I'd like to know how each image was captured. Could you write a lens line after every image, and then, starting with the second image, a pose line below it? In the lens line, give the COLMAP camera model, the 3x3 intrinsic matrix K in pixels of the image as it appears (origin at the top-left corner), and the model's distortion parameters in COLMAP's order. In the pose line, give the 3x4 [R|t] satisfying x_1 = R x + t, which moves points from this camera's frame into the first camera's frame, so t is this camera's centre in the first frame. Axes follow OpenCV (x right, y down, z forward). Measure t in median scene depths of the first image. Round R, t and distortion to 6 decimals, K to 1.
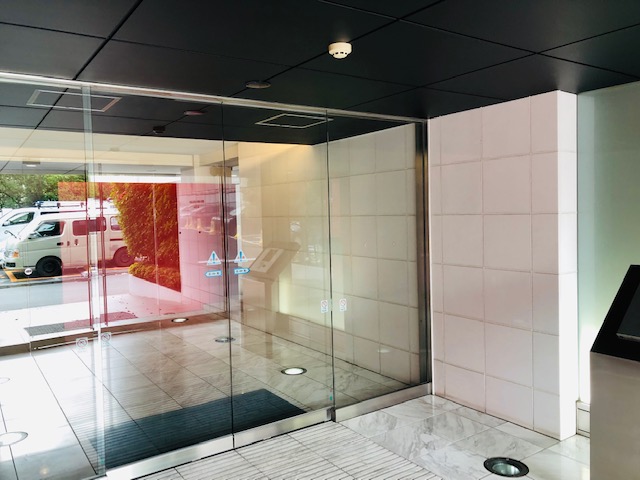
lens RADIAL K [[528.9, 0, 317.2], [0, 528.9, 237.4], [0, 0, 1]] dist [0.049534, -0.010889]
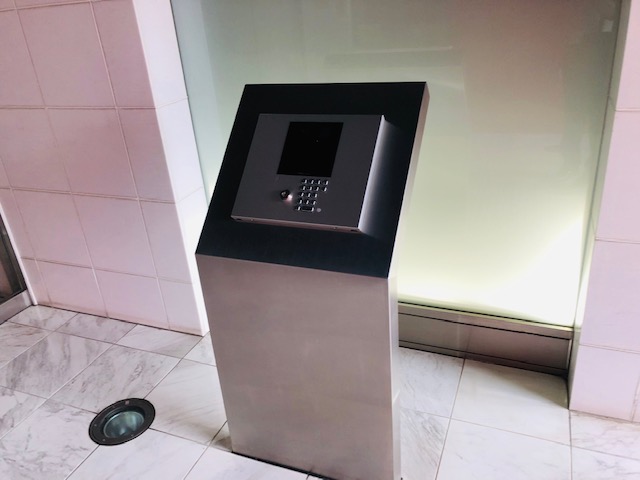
lens RADIAL K [[528.9, 0, 317.2], [0, 528.9, 237.4], [0, 0, 1]] dist [0.049534, -0.010889]
pose [[0.829367, -0.268394, 0.490015, 0.249202], [0.086747, 0.928280, 0.361622, 0.001468], [-0.551928, -0.257410, 0.793168, 0.350025]]
